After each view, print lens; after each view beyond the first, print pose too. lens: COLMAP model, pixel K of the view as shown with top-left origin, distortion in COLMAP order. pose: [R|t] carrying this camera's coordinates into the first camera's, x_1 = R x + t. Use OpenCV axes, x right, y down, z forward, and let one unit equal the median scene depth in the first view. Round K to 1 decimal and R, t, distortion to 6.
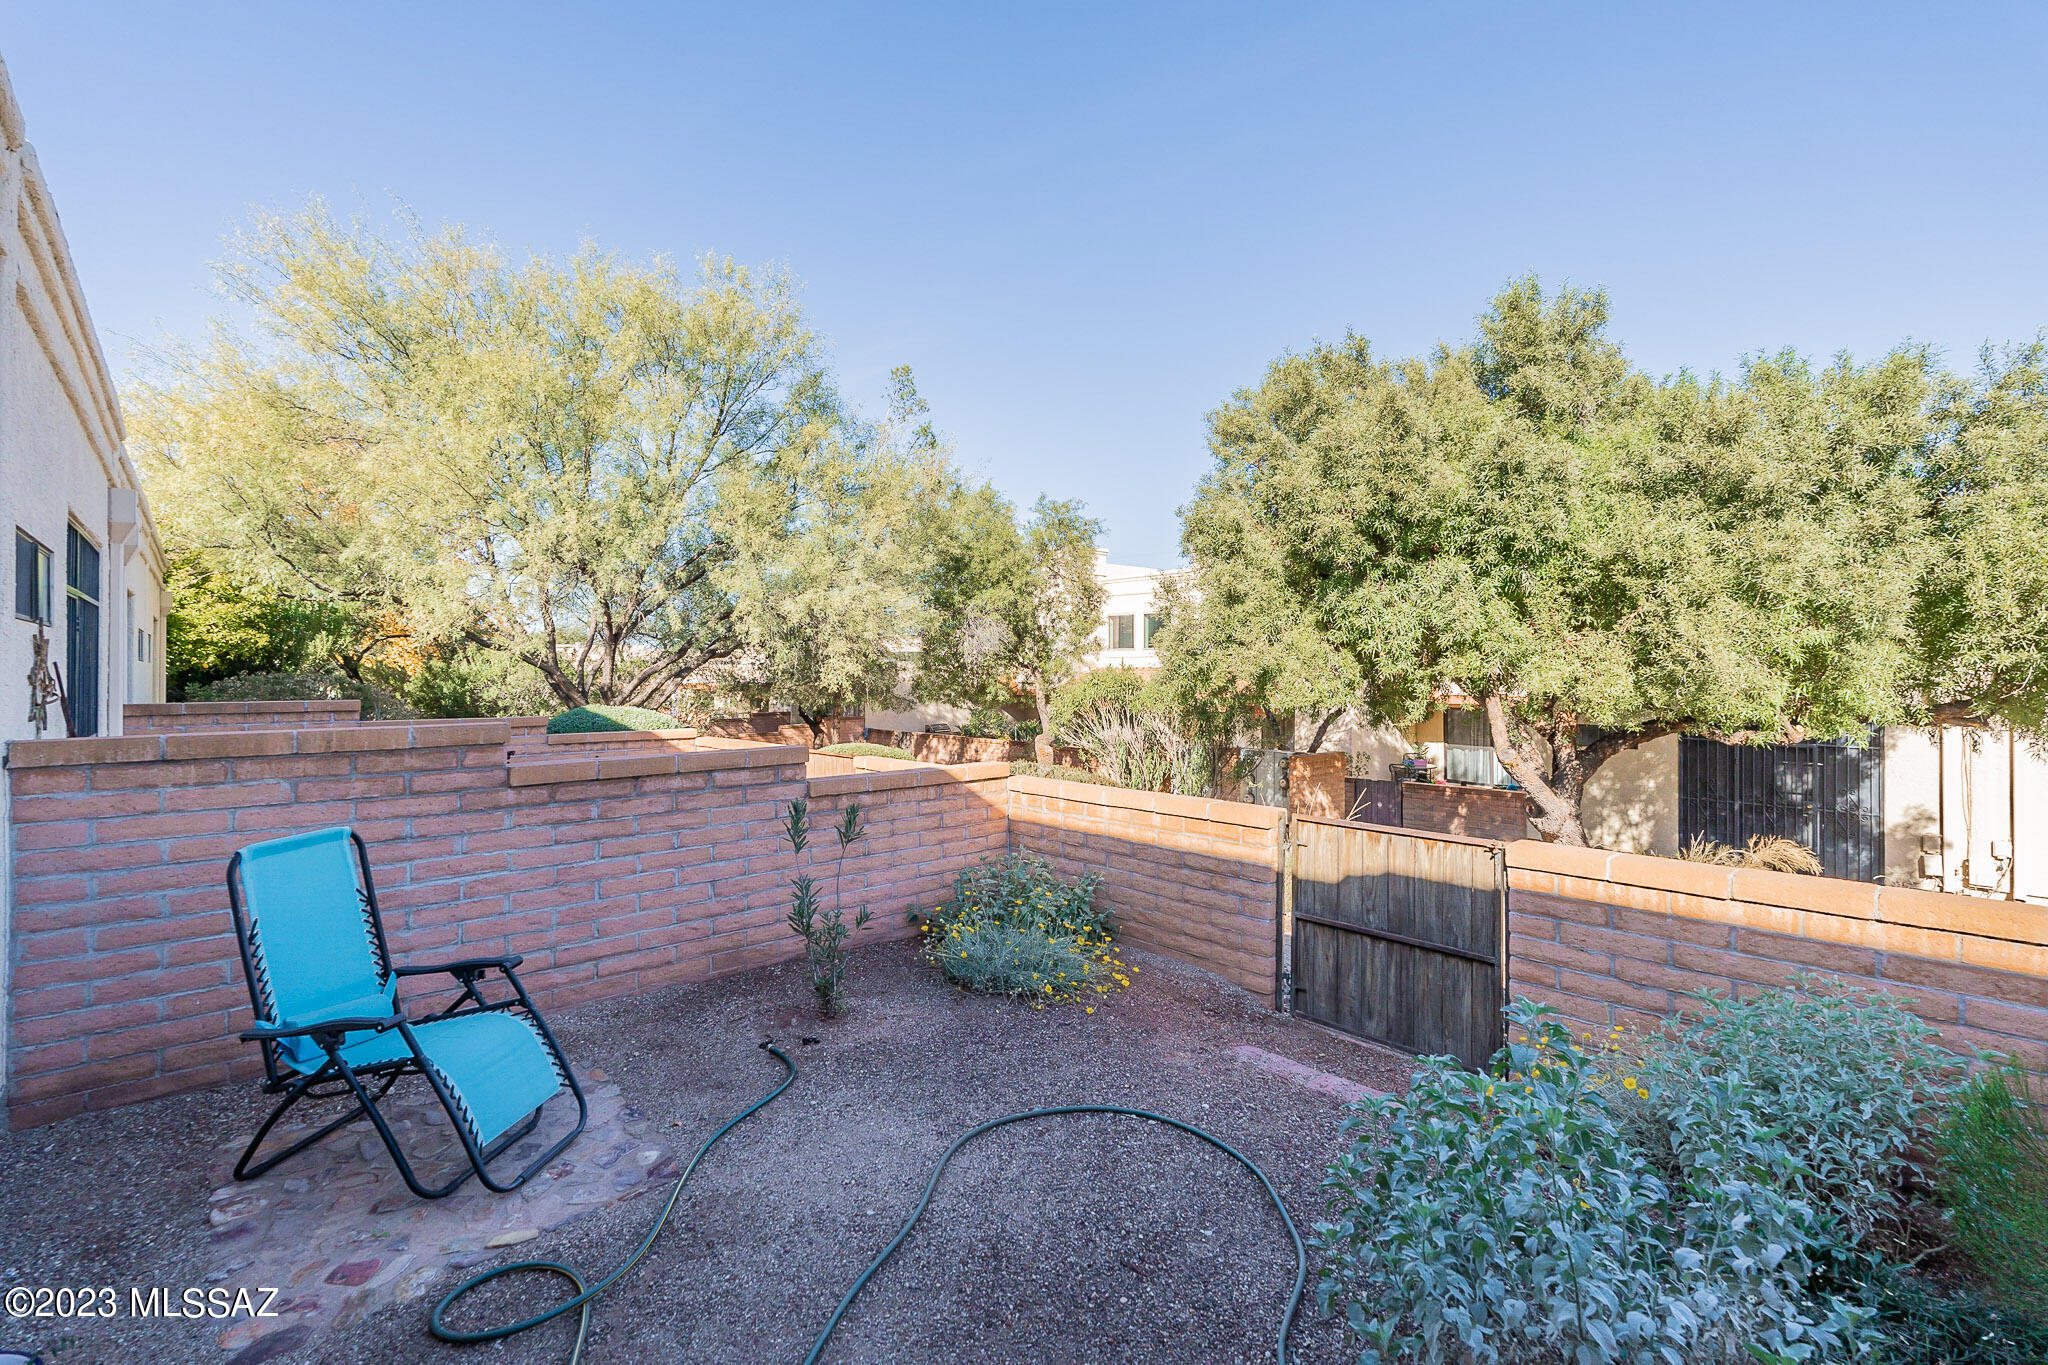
lens RADIAL K [[912.6, 0, 1016.6], [0, 912.6, 660.3], [0, 0, 1]] dist [-0.002061, 0.000205]
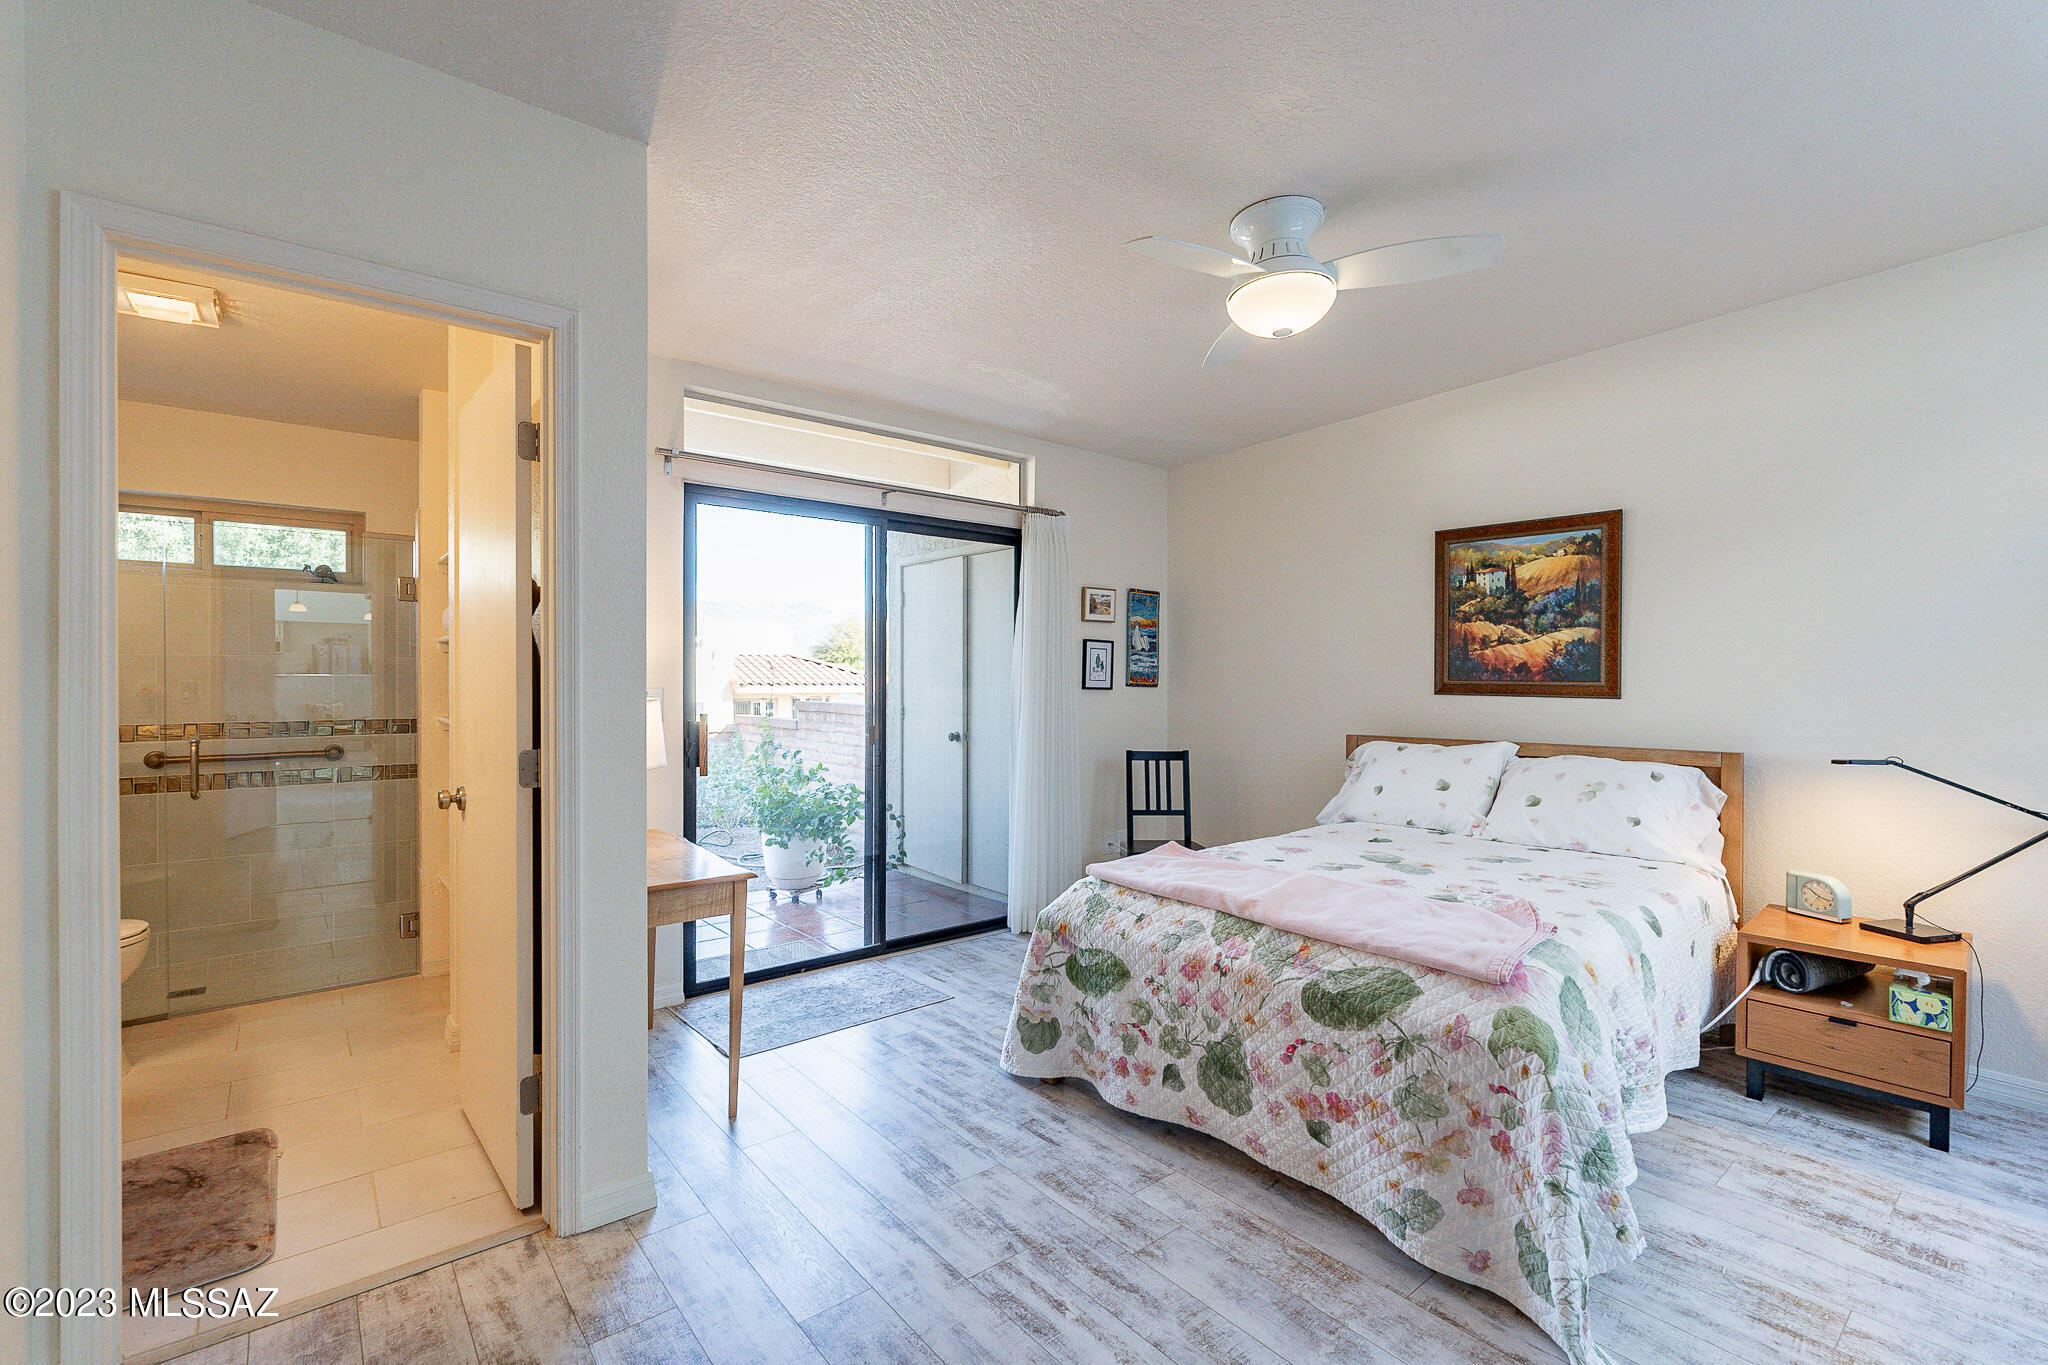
lens RADIAL K [[912.6, 0, 1028.8], [0, 912.6, 695.6], [0, 0, 1]] dist [-0.002061, 0.000205]
pose [[0.052763, -0.019788, 0.998411, -1.332331], [-0.007745, 0.999765, 0.020224, 0.043195], [-0.998577, -0.008800, 0.052598, -0.266106]]
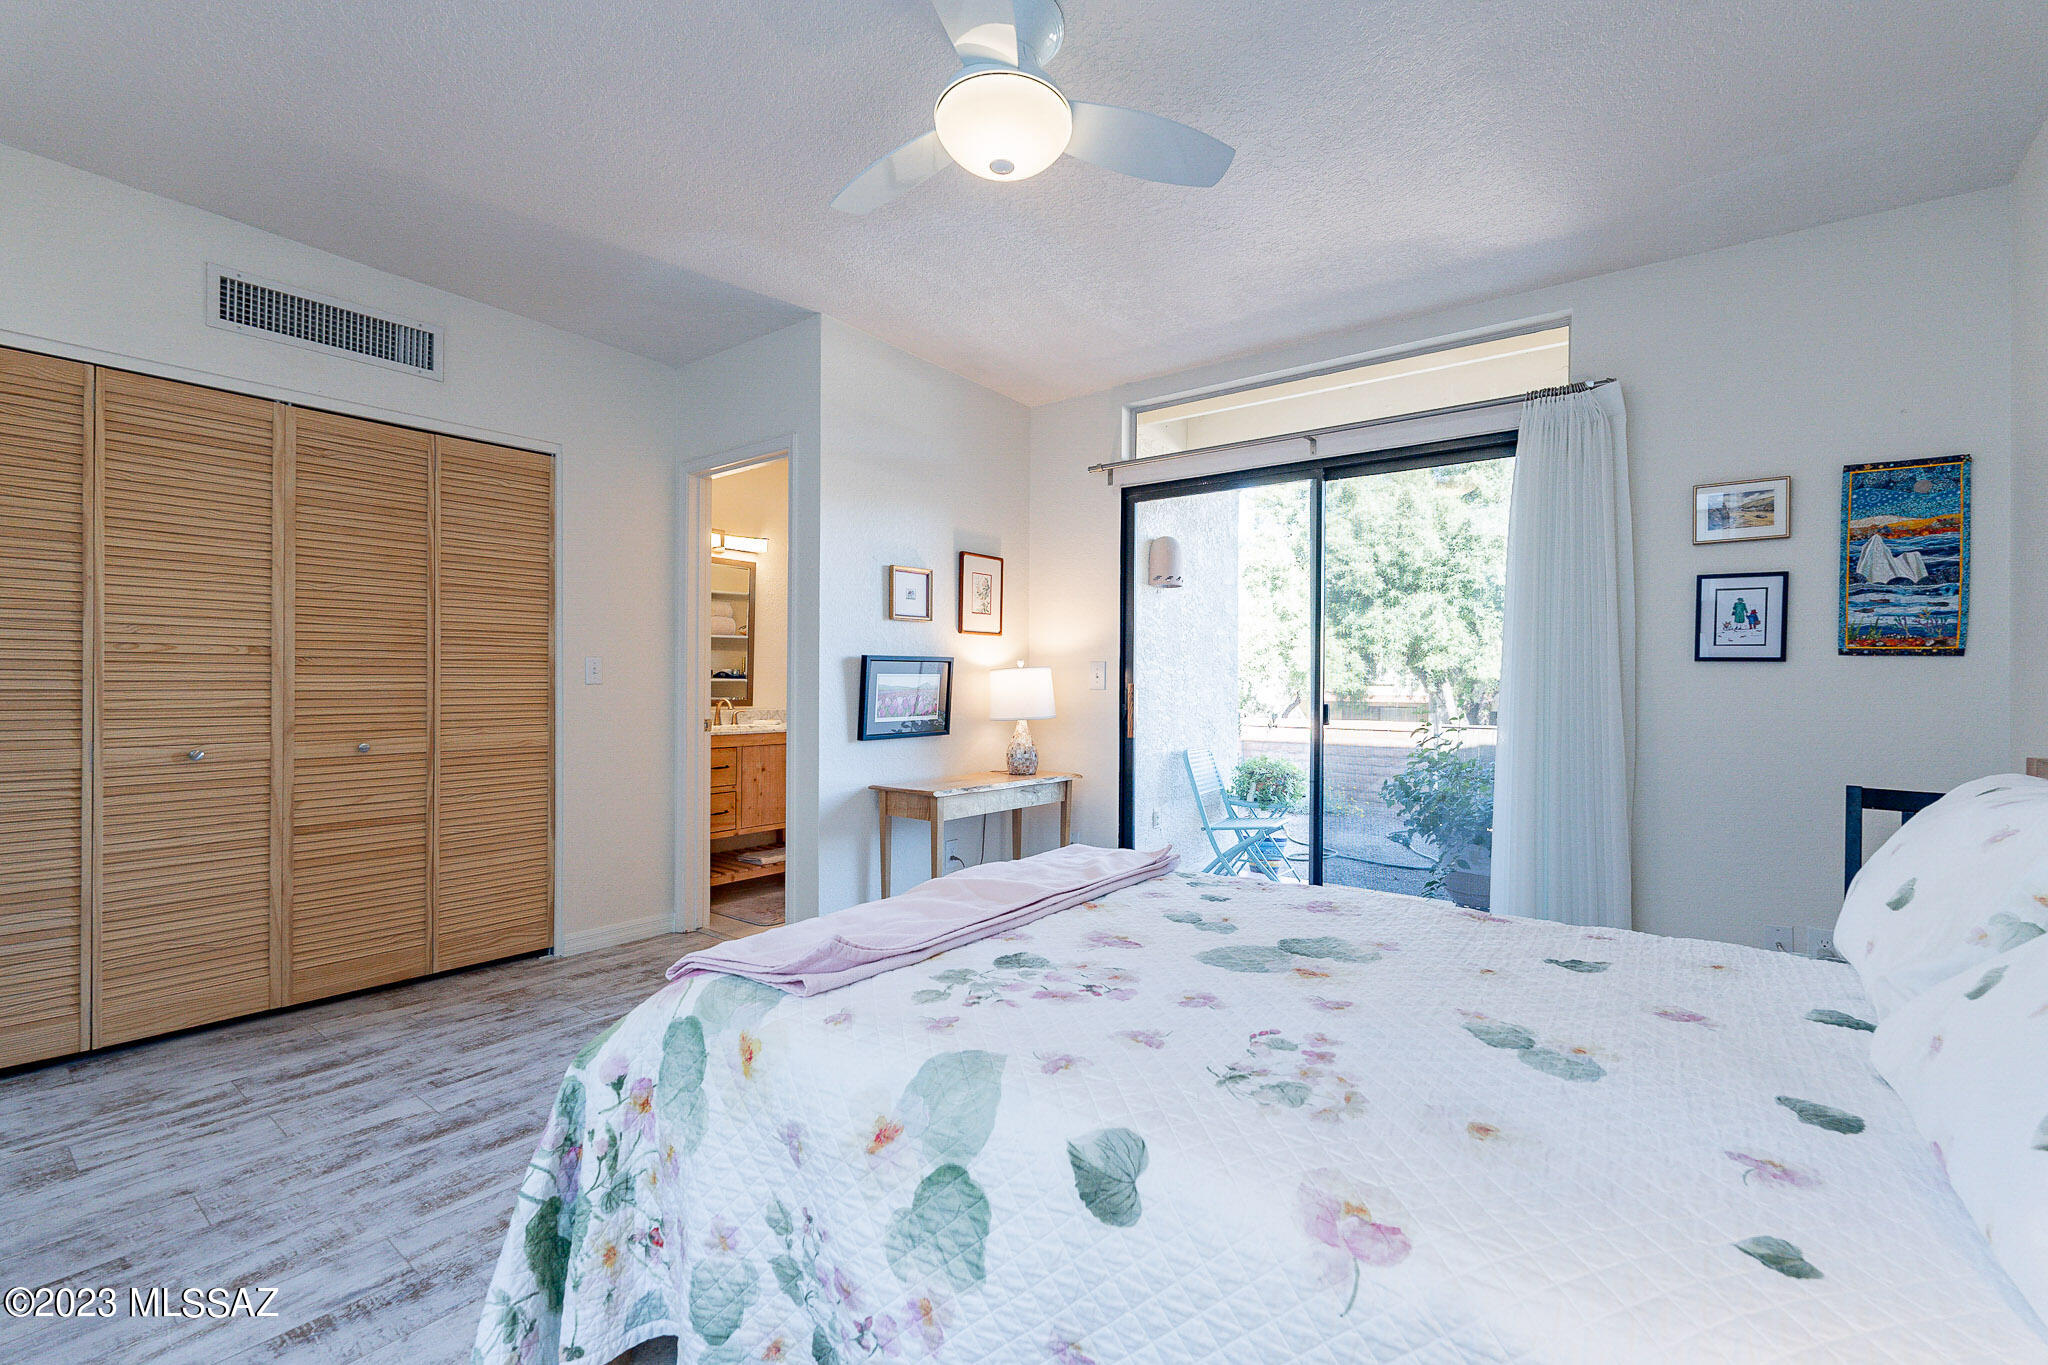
lens RADIAL K [[912.6, 0, 1018.6], [0, 912.6, 687.1], [0, 0, 1]] dist [-0.002061, 0.000205]
pose [[0.984190, 0.003135, 0.177090, -0.892728], [-0.004921, 0.999941, 0.009648, 0.068537], [-0.177049, -0.010367, 0.984147, -0.748986]]
